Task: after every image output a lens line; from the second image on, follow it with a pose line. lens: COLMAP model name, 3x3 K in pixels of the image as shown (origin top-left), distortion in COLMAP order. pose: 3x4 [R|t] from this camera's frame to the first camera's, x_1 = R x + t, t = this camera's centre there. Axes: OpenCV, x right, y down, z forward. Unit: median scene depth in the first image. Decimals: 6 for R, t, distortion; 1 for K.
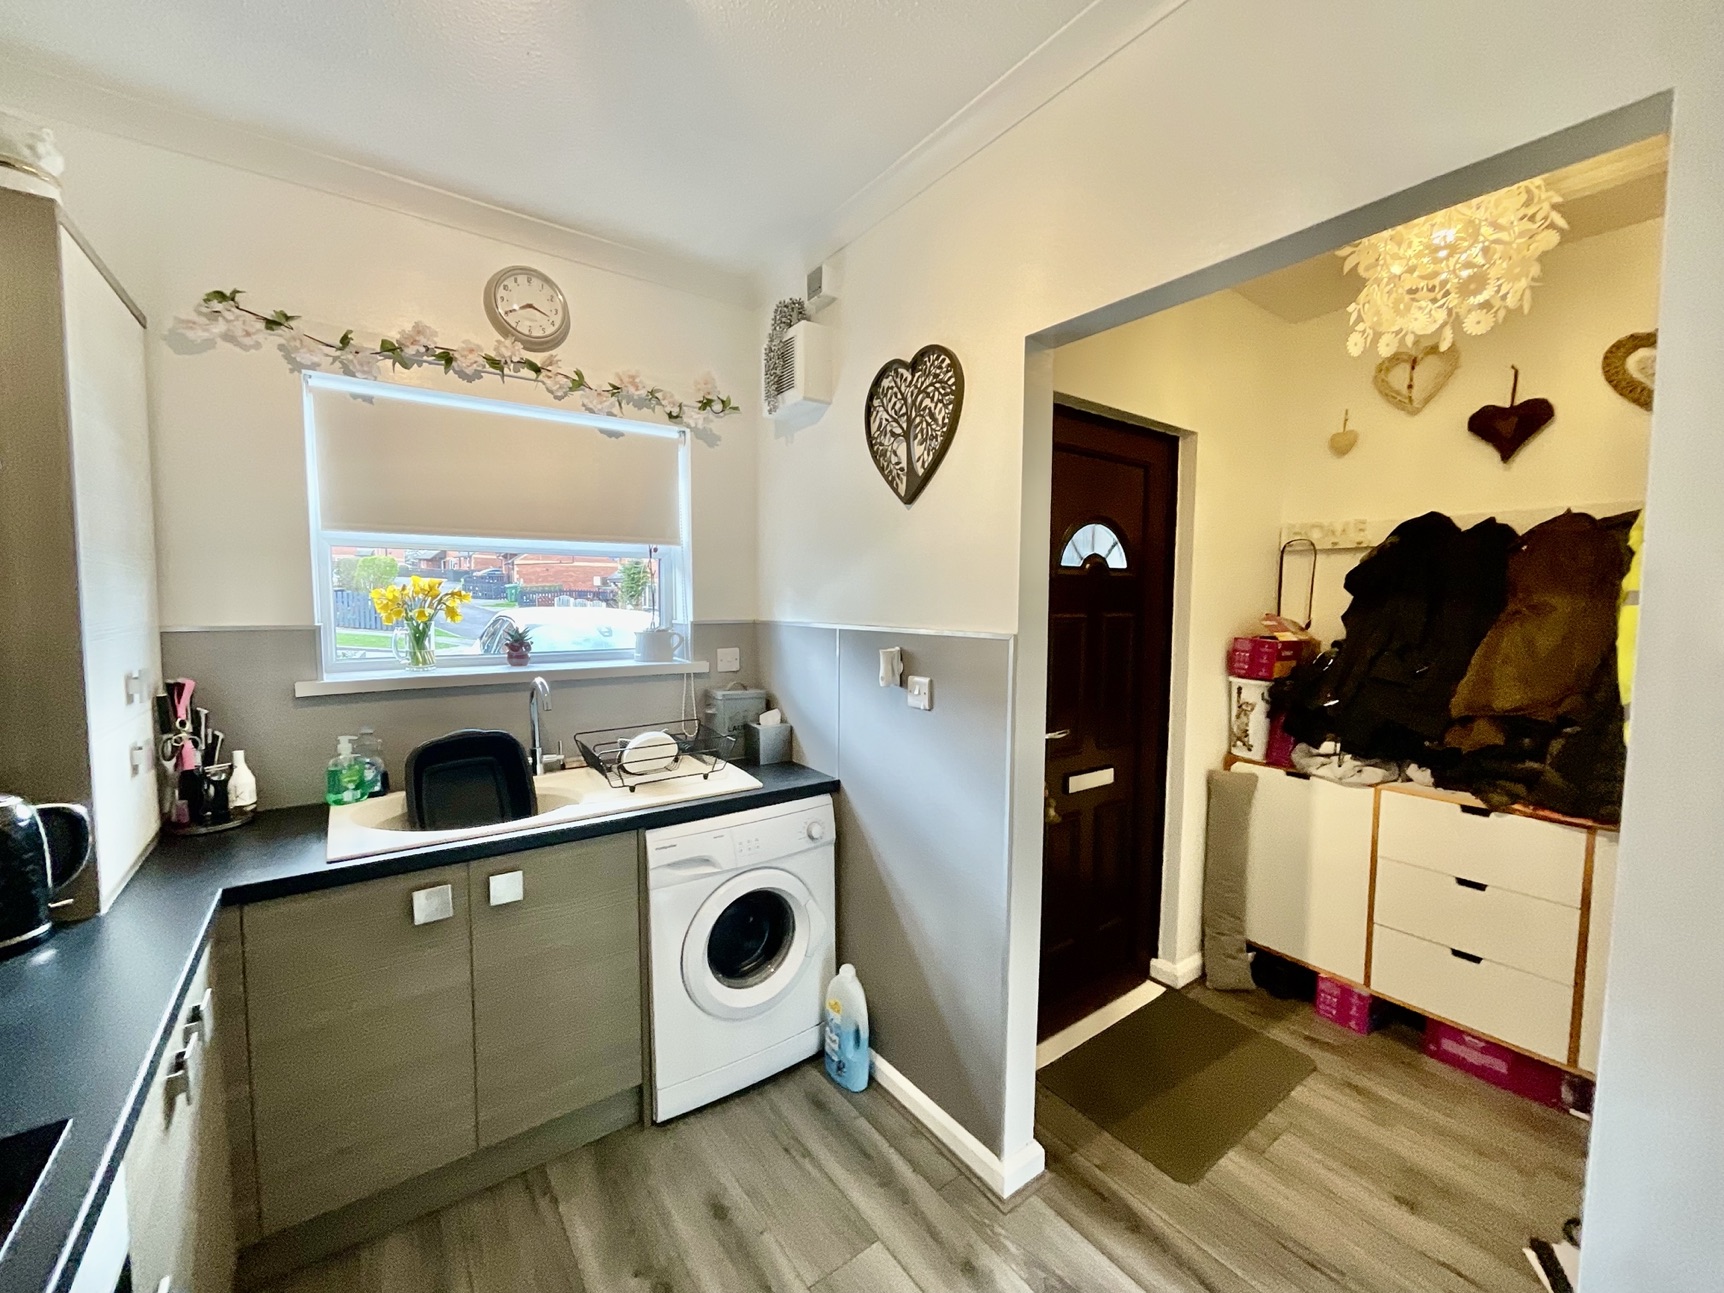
lens RADIAL K [[697.9, 0, 862.3], [0, 697.9, 648.0], [0, 0, 1]] dist [-0.006708, 0.004521]
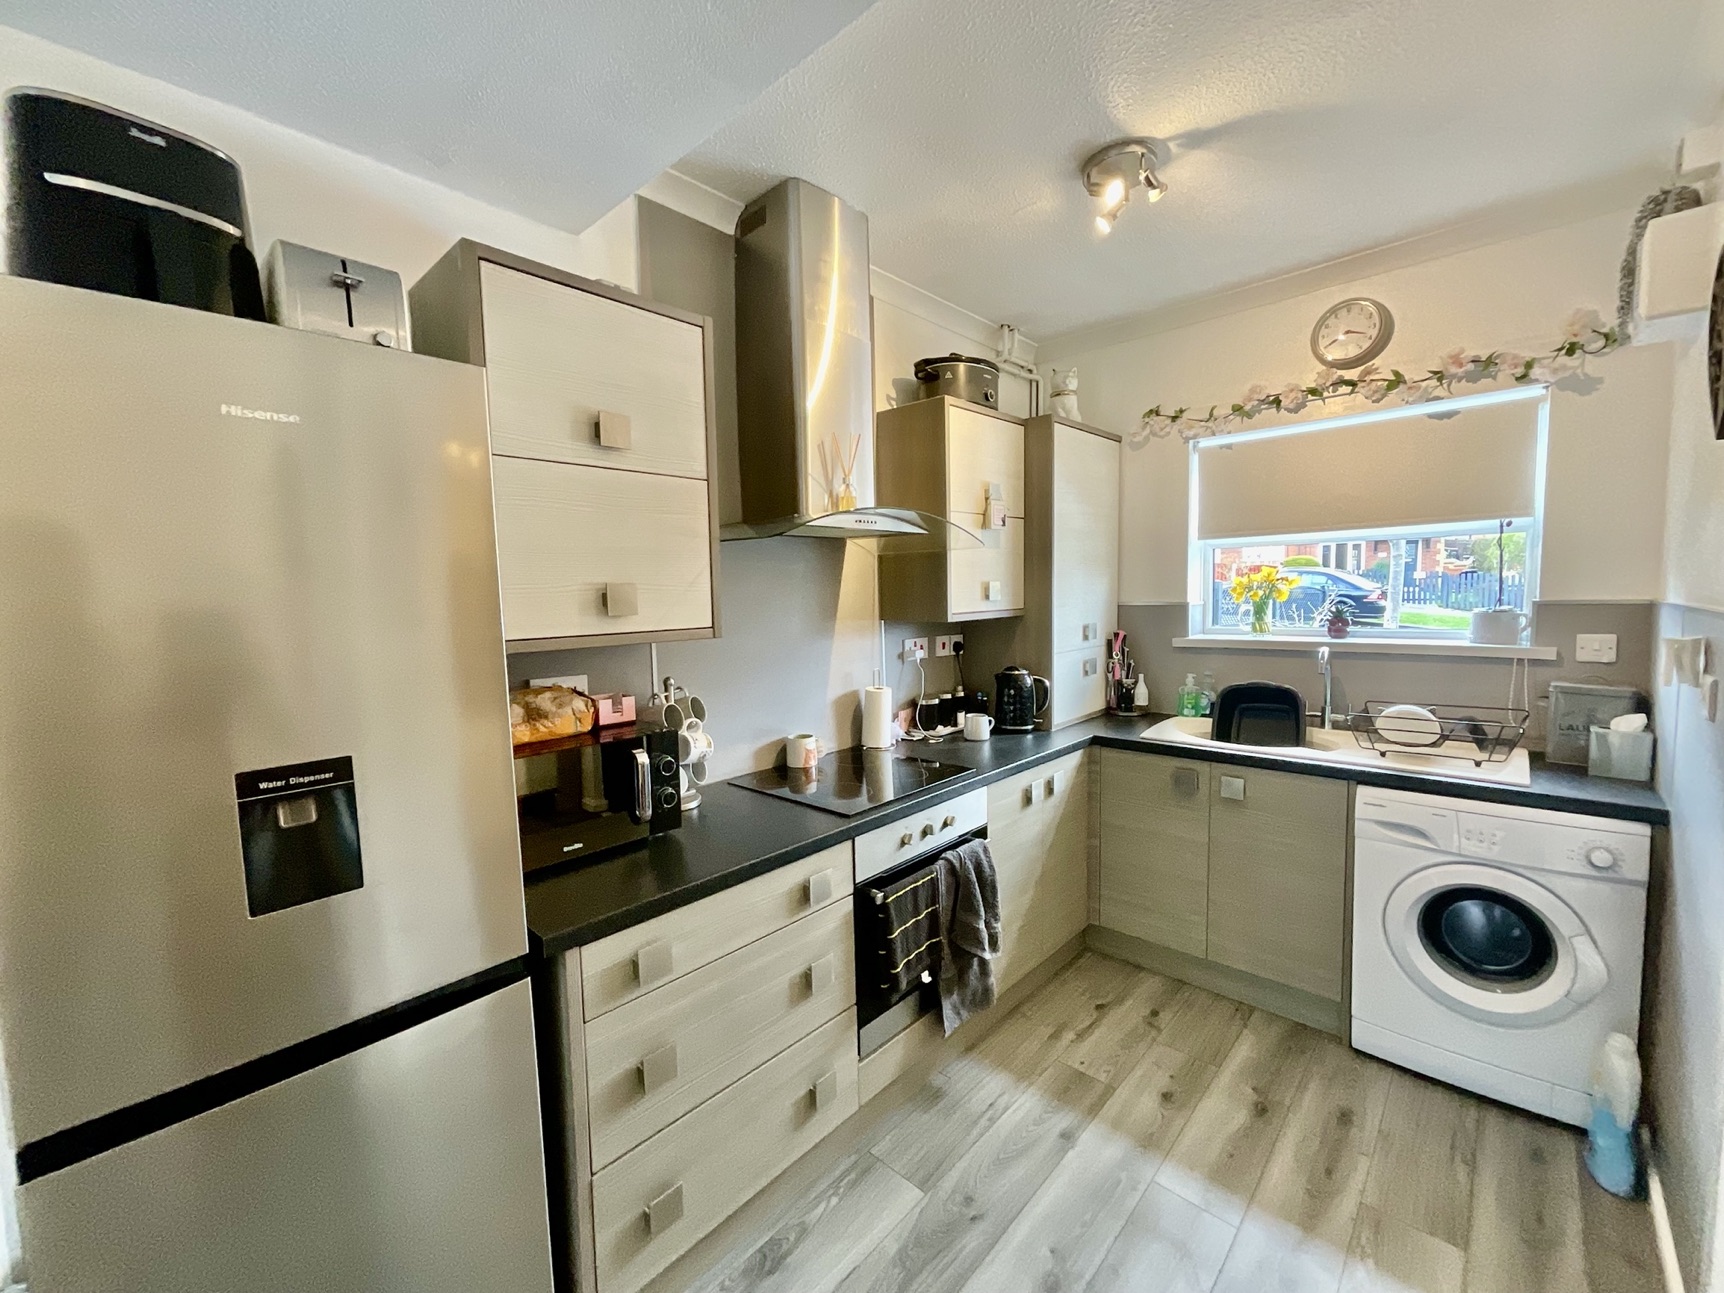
lens RADIAL K [[697.9, 0, 862.3], [0, 697.9, 648.0], [0, 0, 1]] dist [-0.006708, 0.004521]
pose [[0.182336, 0.067644, -0.980907, 0.607340], [-0.045568, 0.997140, 0.060293, 0.008588], [0.982180, 0.033704, 0.184897, -0.006915]]
